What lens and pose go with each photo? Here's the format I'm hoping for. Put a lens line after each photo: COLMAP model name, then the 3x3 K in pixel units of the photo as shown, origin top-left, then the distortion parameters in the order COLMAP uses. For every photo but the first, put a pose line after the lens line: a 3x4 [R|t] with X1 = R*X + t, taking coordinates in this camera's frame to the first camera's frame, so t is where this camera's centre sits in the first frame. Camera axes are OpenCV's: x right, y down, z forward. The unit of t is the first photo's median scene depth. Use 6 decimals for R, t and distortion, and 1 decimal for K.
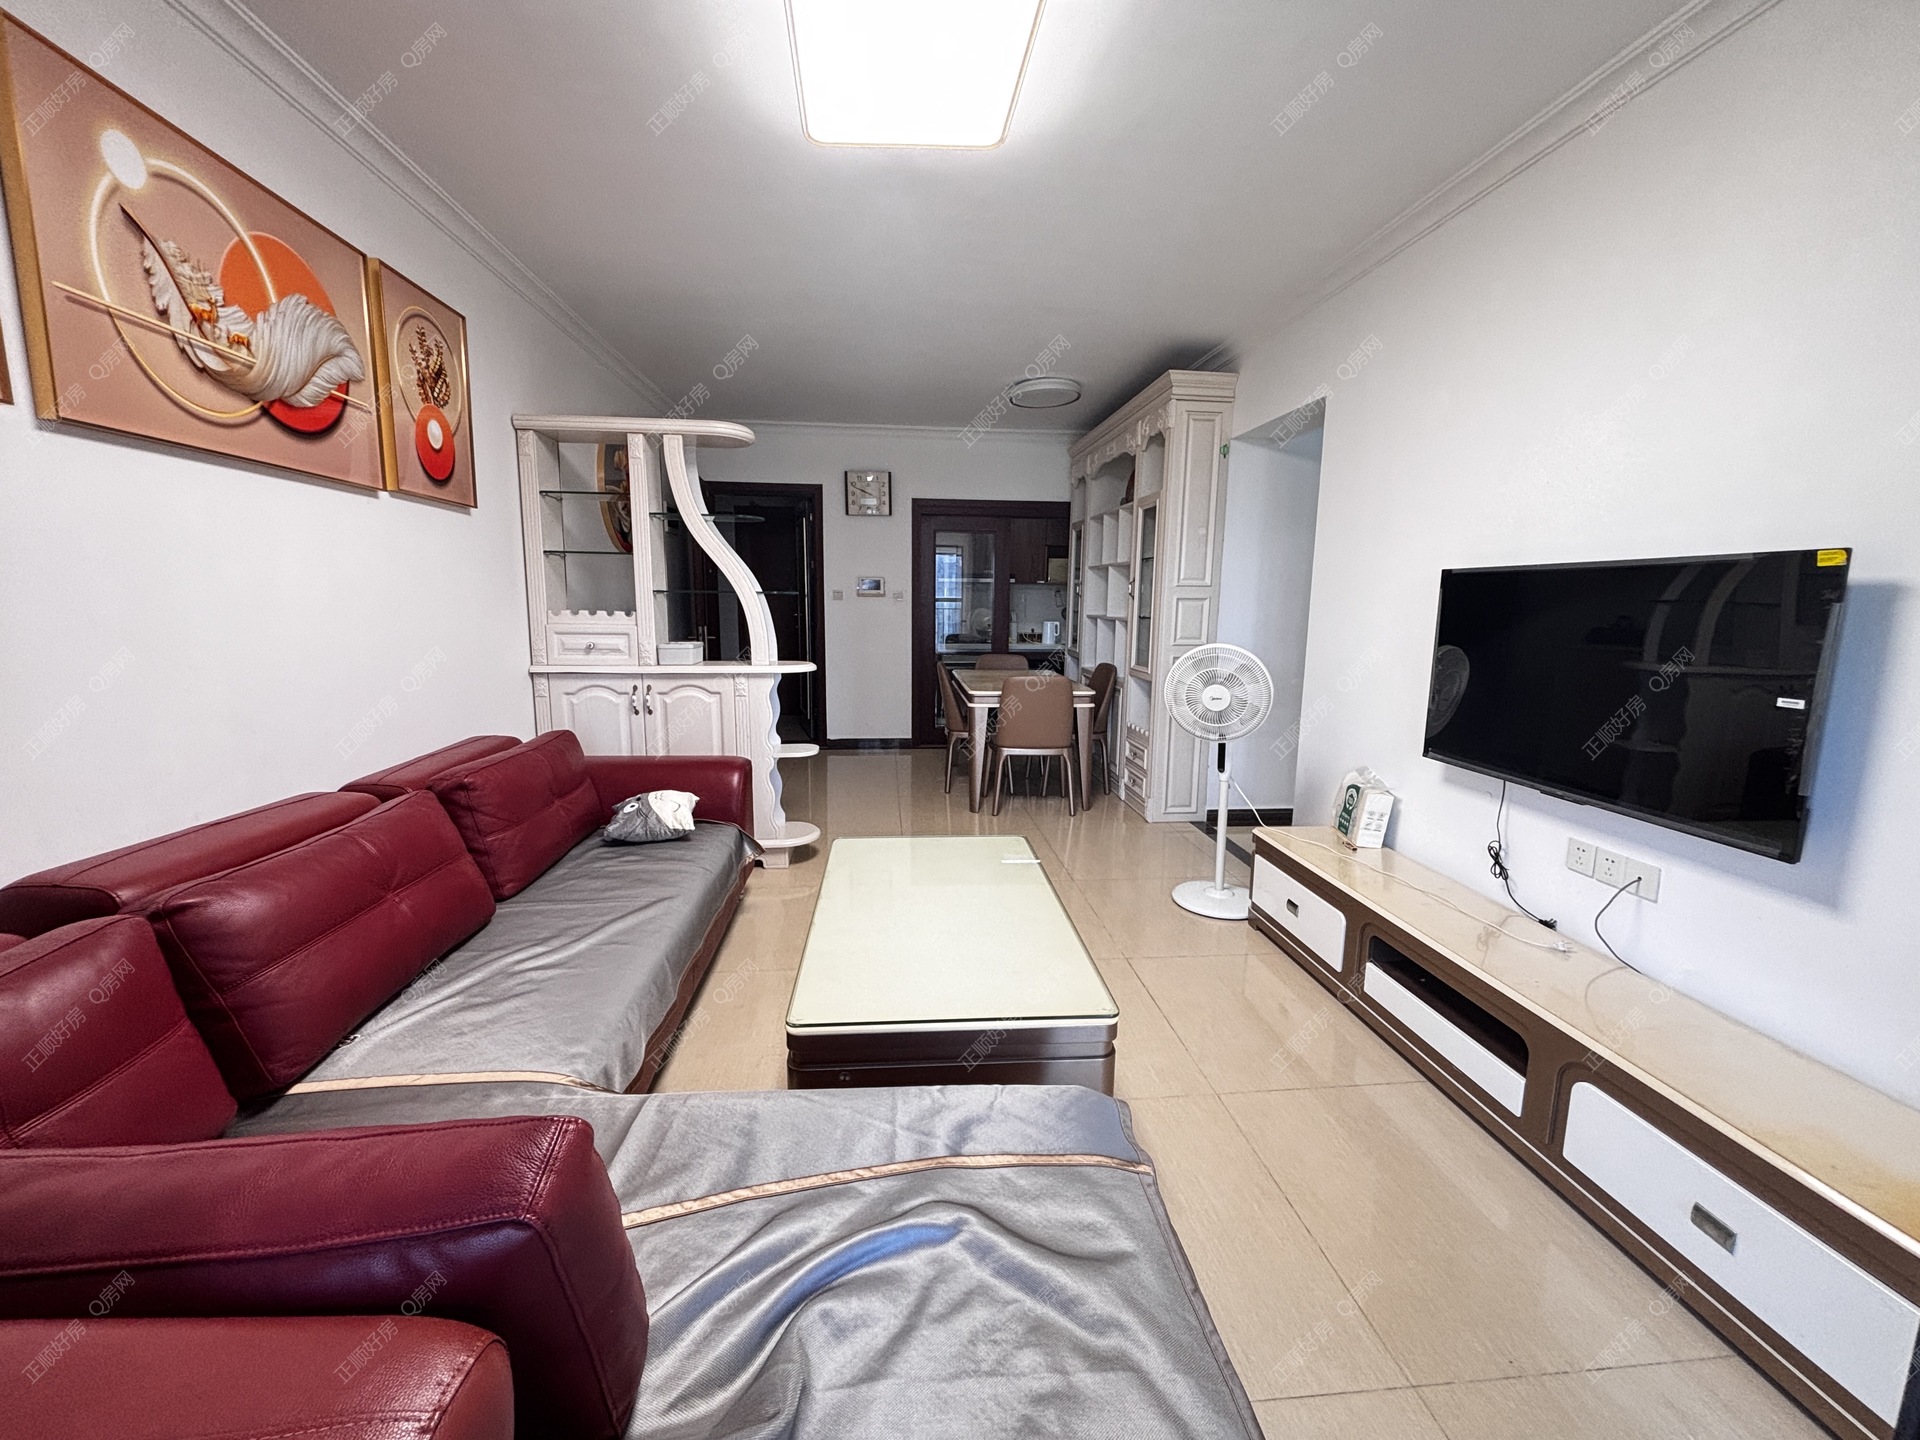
lens RADIAL K [[771.0, 0, 948.3], [0, 771.0, 722.7], [0, 0, 1]] dist [-0.002568, 0.000994]
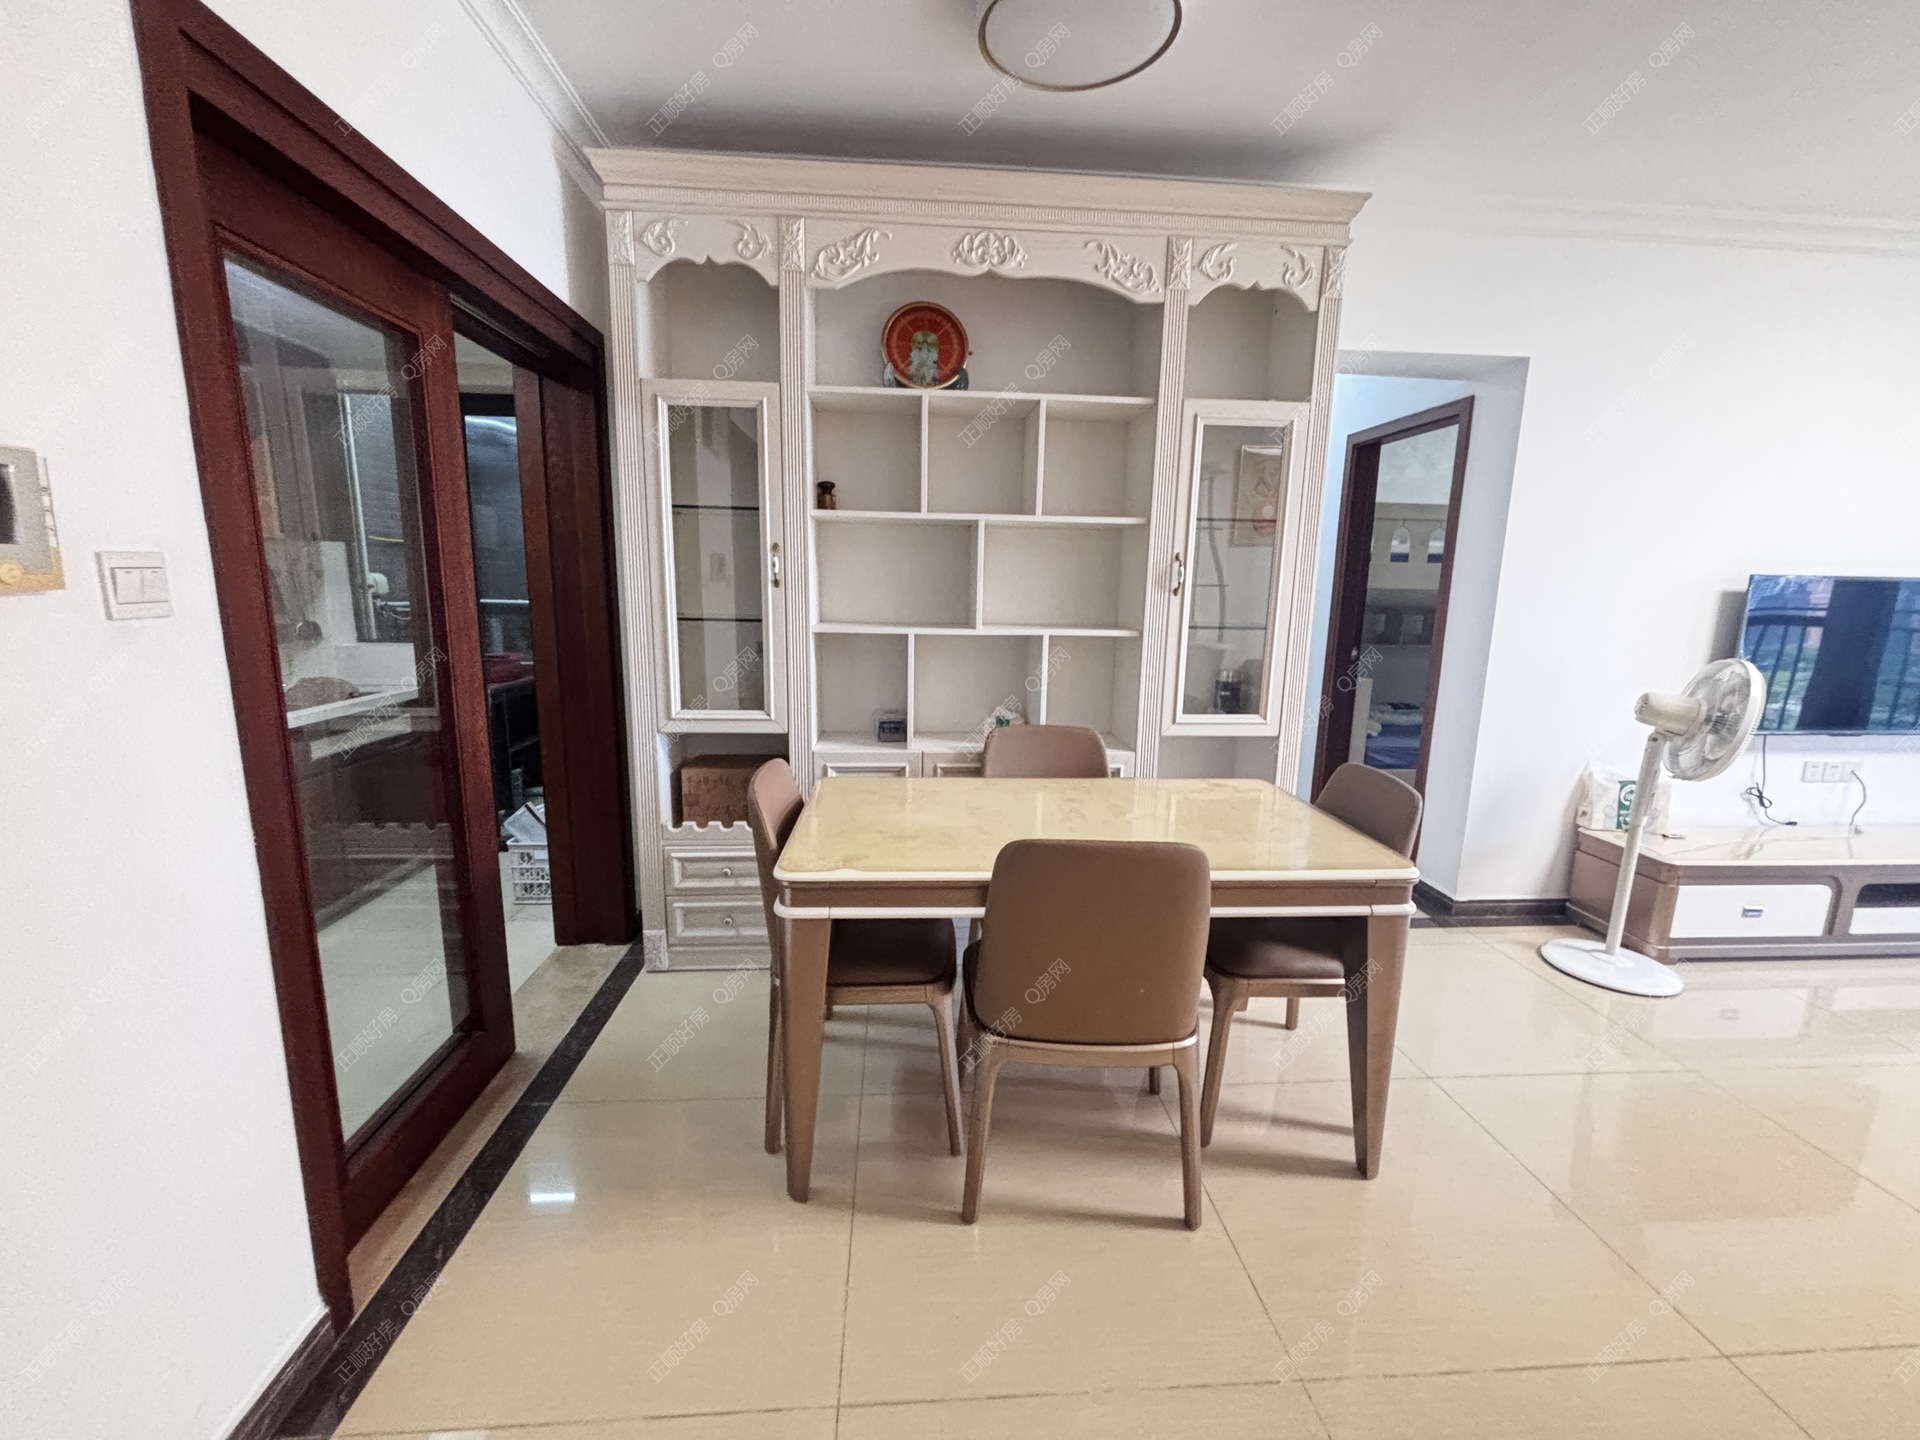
lens RADIAL K [[771.0, 0, 957.4], [0, 771.0, 719.8], [0, 0, 1]] dist [-0.002568, 0.000994]
pose [[0.014660, -0.185472, 0.982540, -0.687617], [0.146192, 0.972484, 0.181392, -0.459186], [-0.989148, 0.140980, 0.041371, 2.691611]]
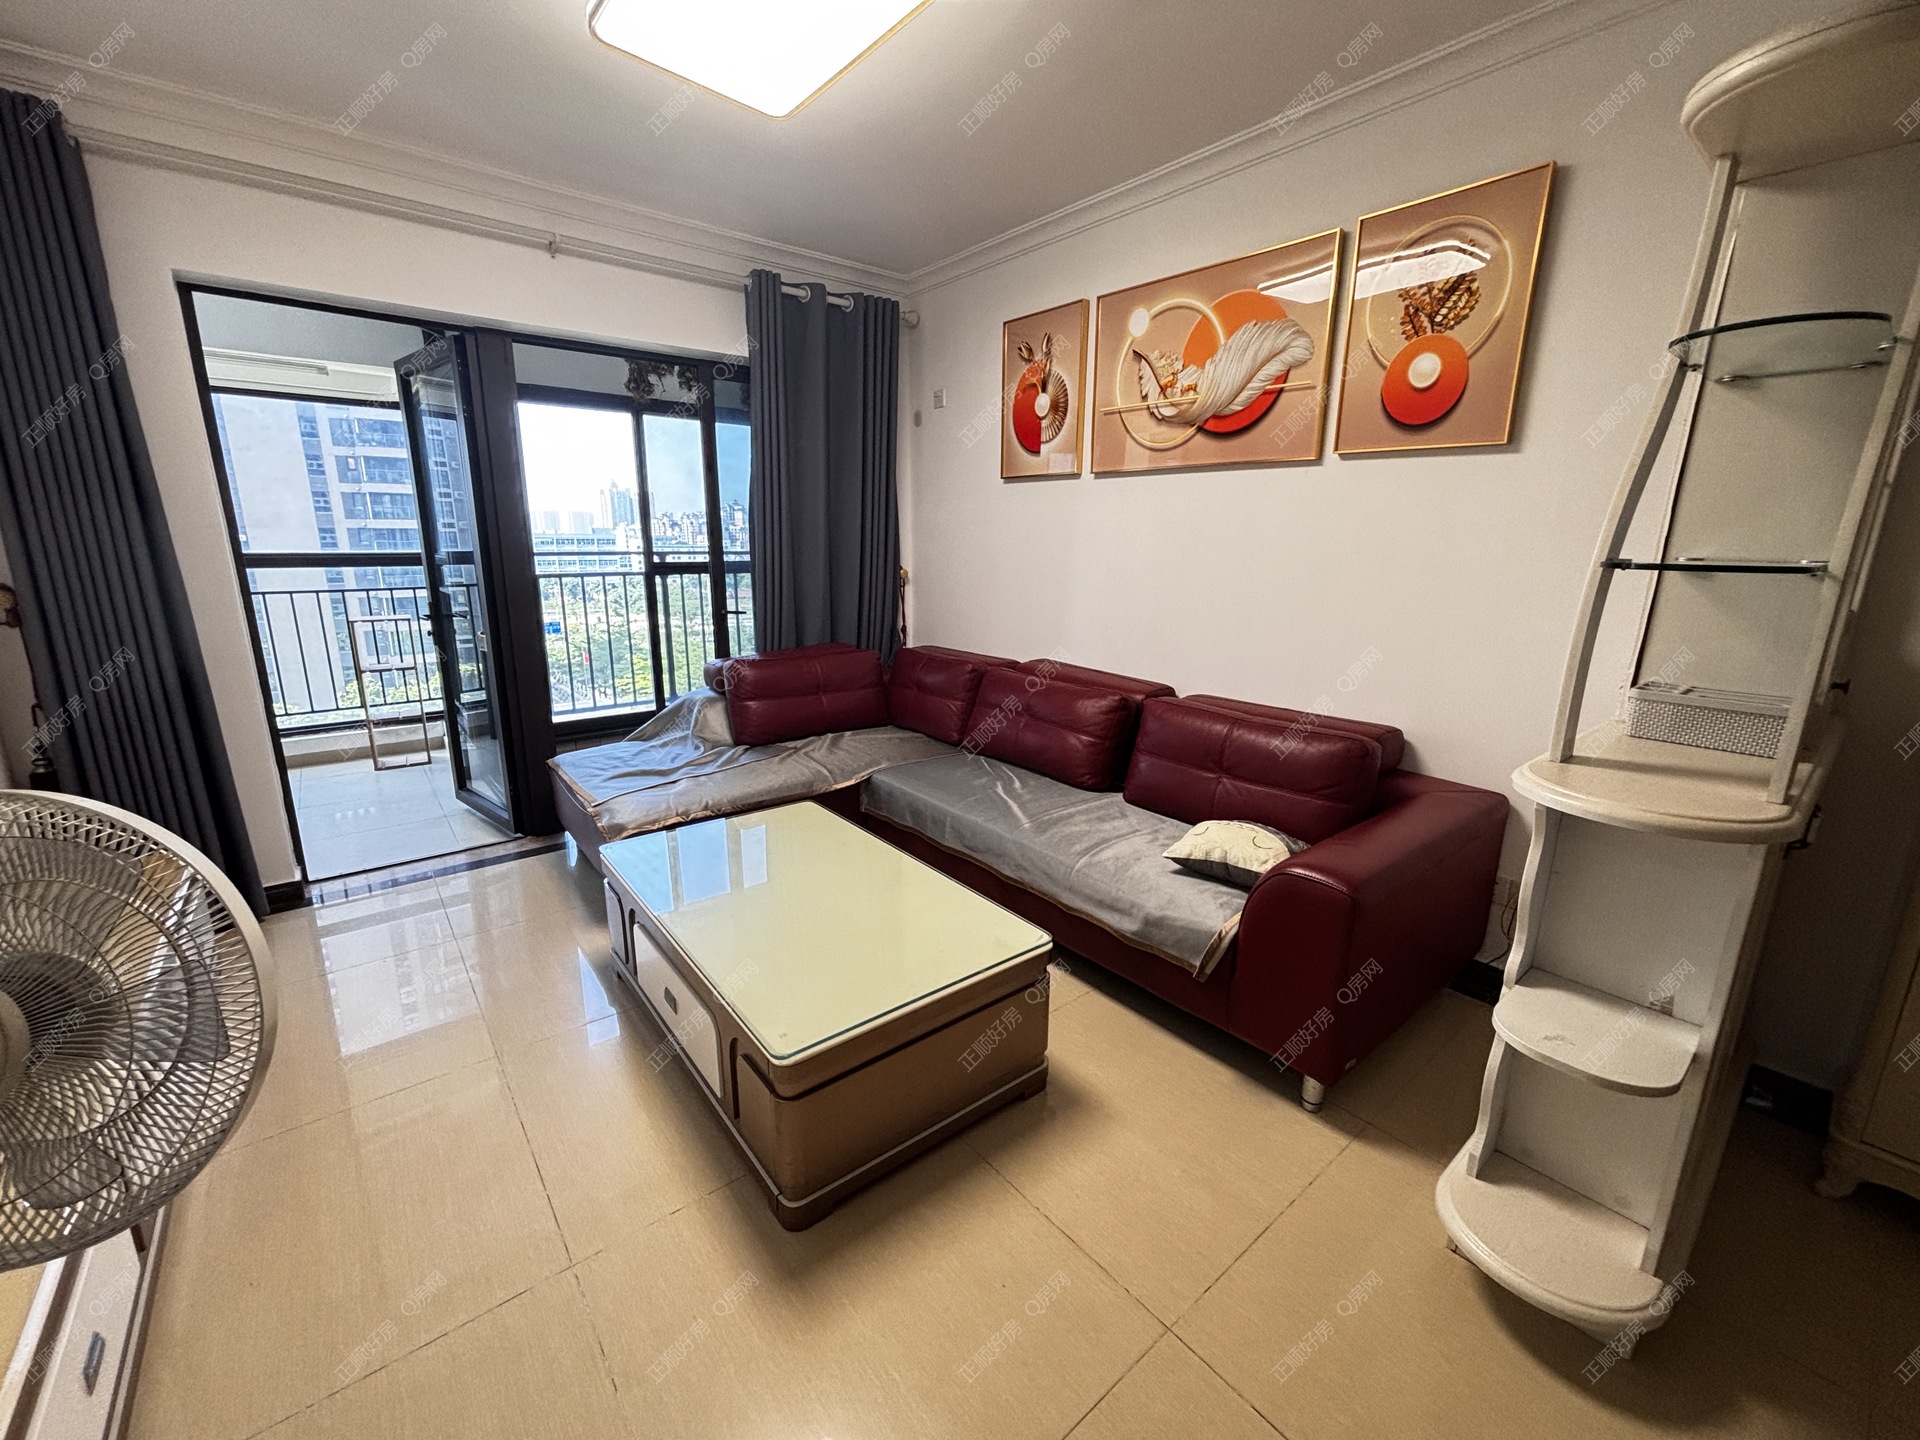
lens RADIAL K [[771.0, 0, 947.3], [0, 771.0, 721.3], [0, 0, 1]] dist [-0.002568, 0.000994]
pose [[-0.835490, 0.104026, -0.539570, 0.351252], [-0.113239, 0.928249, 0.354304, -0.336263], [0.537711, 0.357118, -0.763763, 1.965231]]
